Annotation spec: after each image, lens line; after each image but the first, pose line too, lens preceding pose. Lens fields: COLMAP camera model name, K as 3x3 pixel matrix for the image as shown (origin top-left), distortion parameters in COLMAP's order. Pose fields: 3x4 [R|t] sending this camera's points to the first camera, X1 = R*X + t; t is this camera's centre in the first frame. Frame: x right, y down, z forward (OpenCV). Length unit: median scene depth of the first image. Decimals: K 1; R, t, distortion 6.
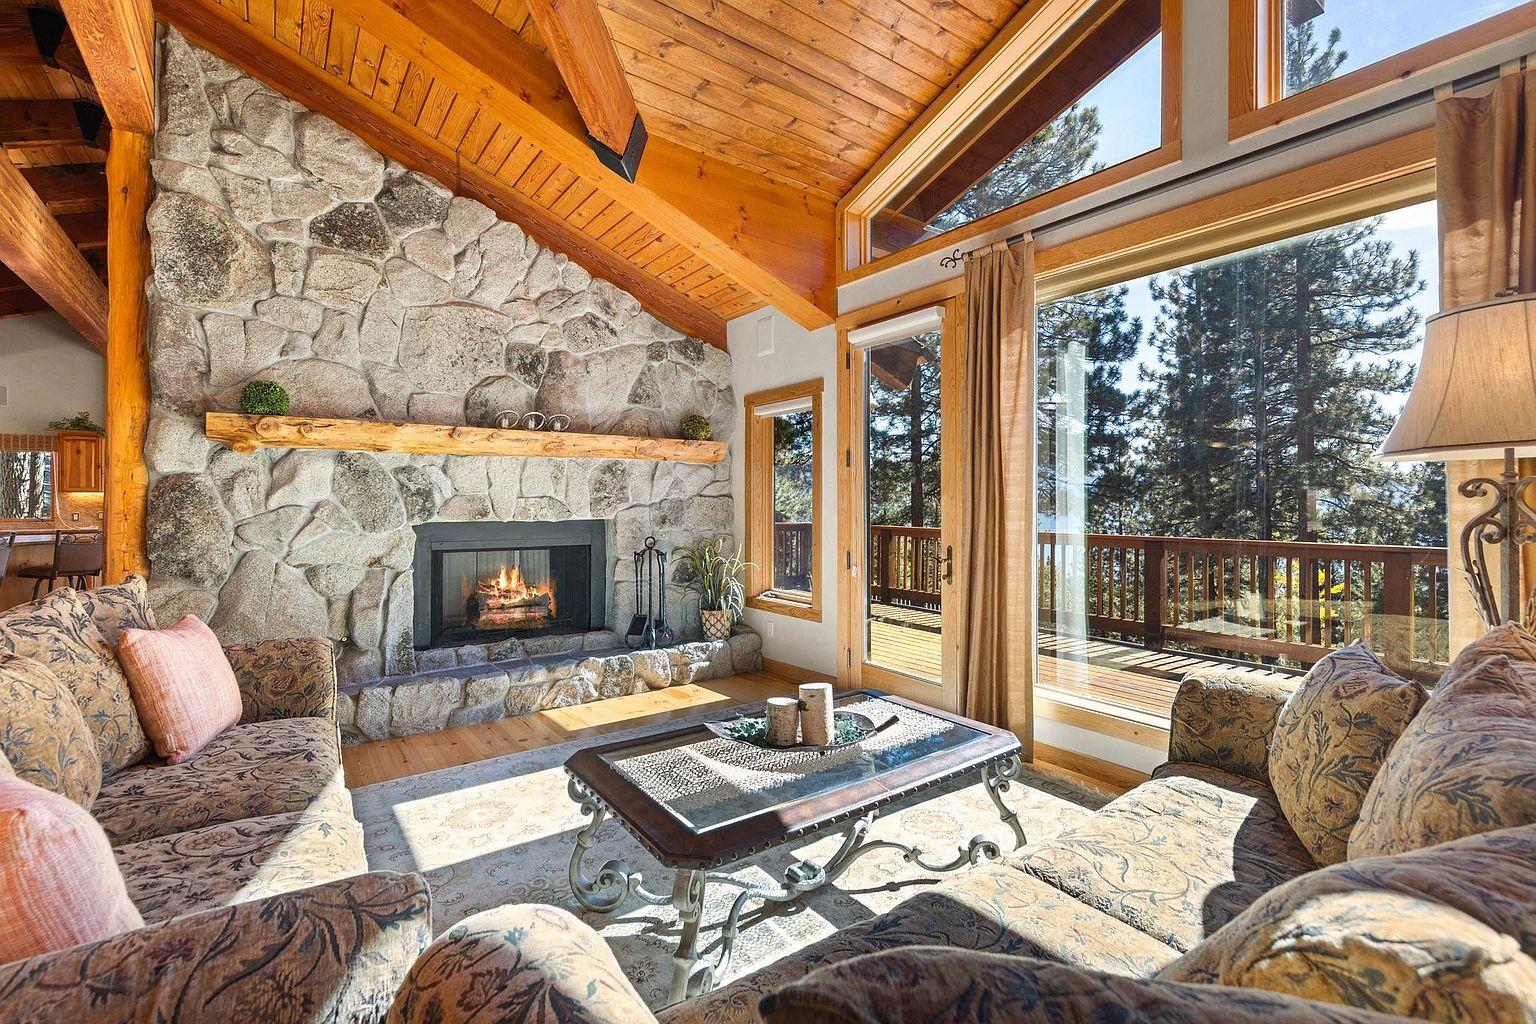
lens RADIAL K [[674.2, 0, 775.2], [0, 674.2, 500.3], [0, 0, 1]] dist [0.005033, 0.000014]
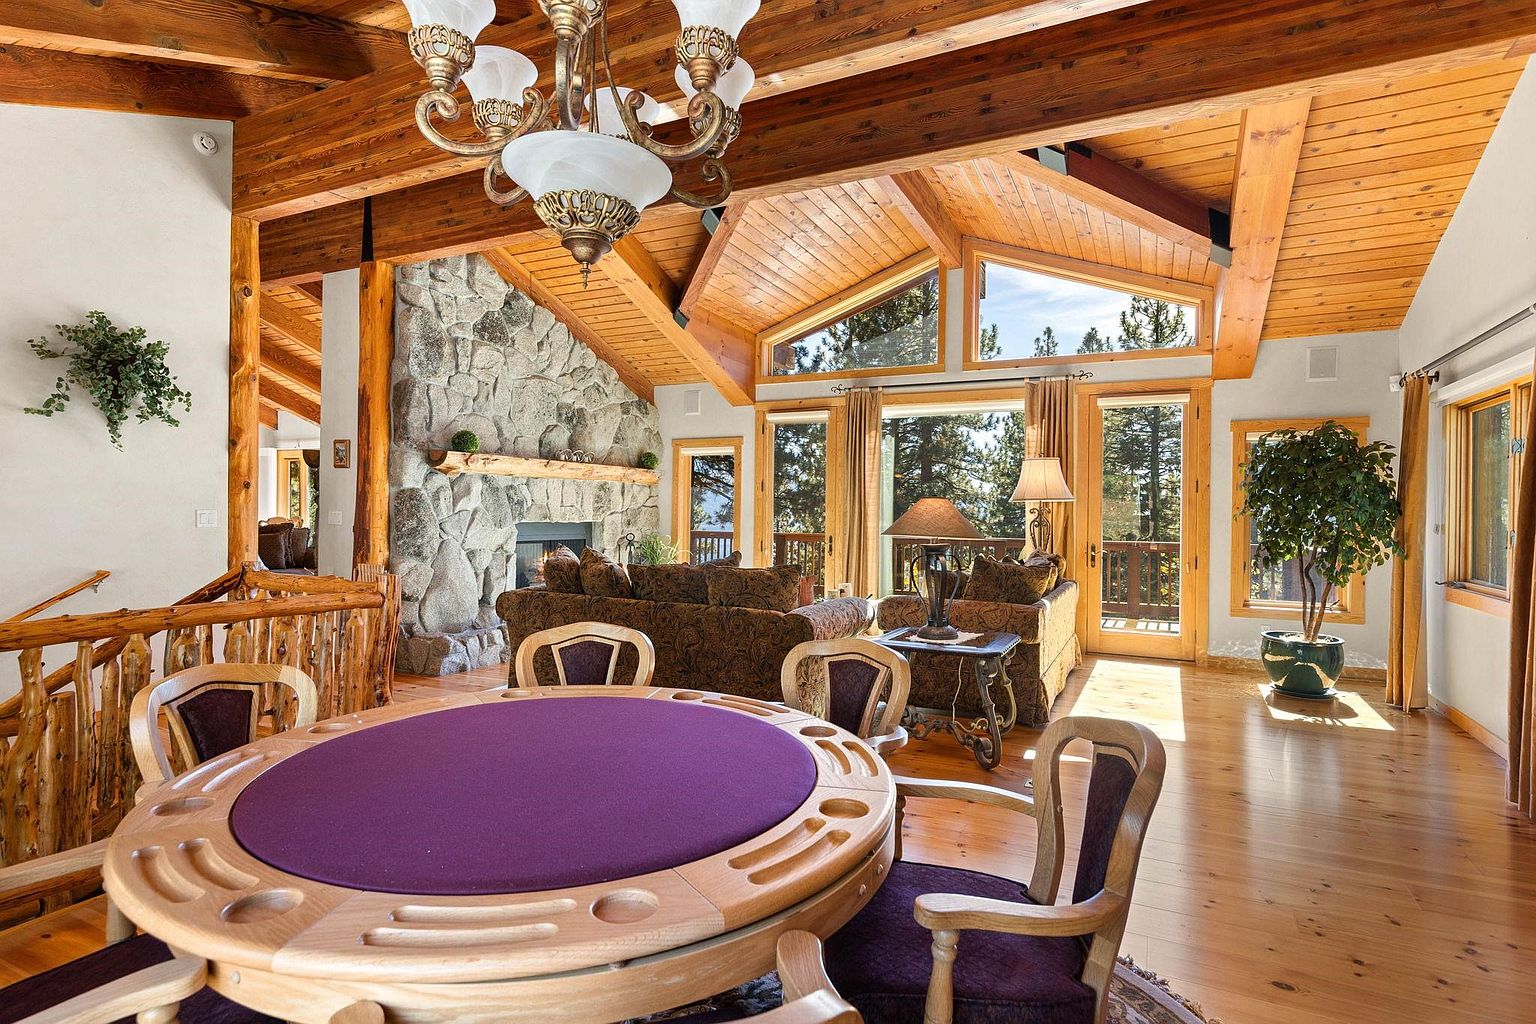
lens RADIAL K [[742.7, 0, 768.0], [0, 742.7, 512.0], [0, 0, 1]] dist [0.002082, 0.000155]
pose [[0.892216, 0.012059, 0.451449, -0.093854], [-0.013924, 0.999903, 0.000811, 0.000105], [-0.451395, -0.007009, 0.892297, -0.088299]]
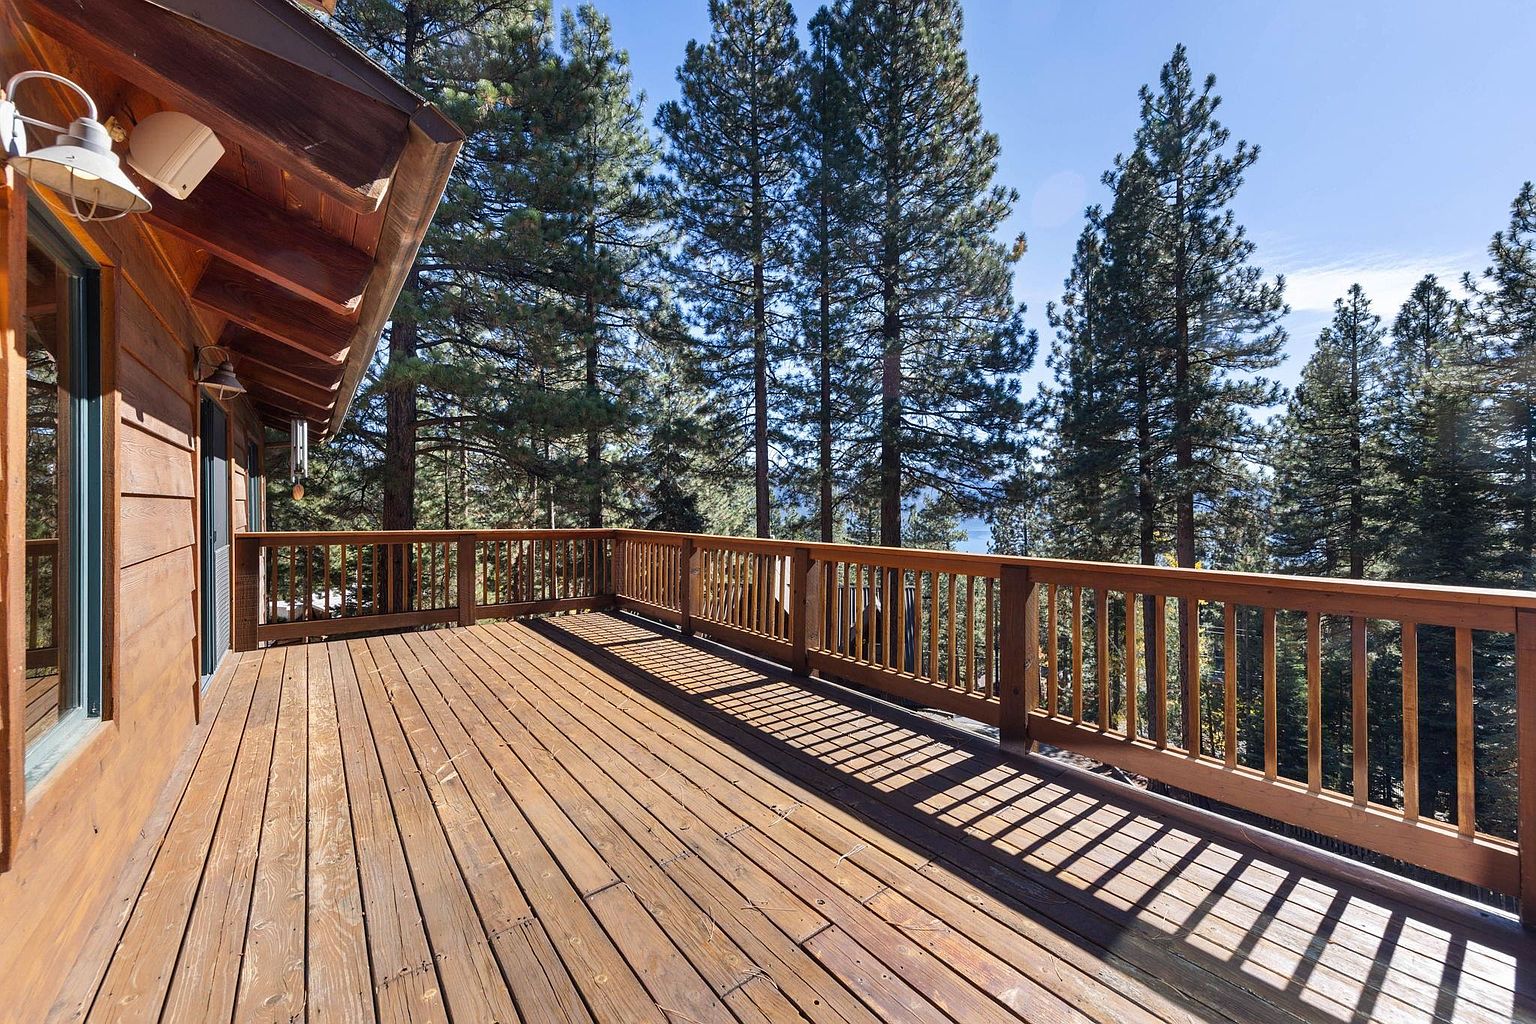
lens RADIAL K [[570.2, 0, 766.0], [0, 570.2, 505.2], [0, 0, 1]] dist [0.006129, 0.000155]
pose [[0.998982, -0.001206, 0.045094, 0.065144], [0.001174, 0.999999, 0.000731, 0.001935], [-0.045095, -0.000677, 0.998982, 0.106133]]
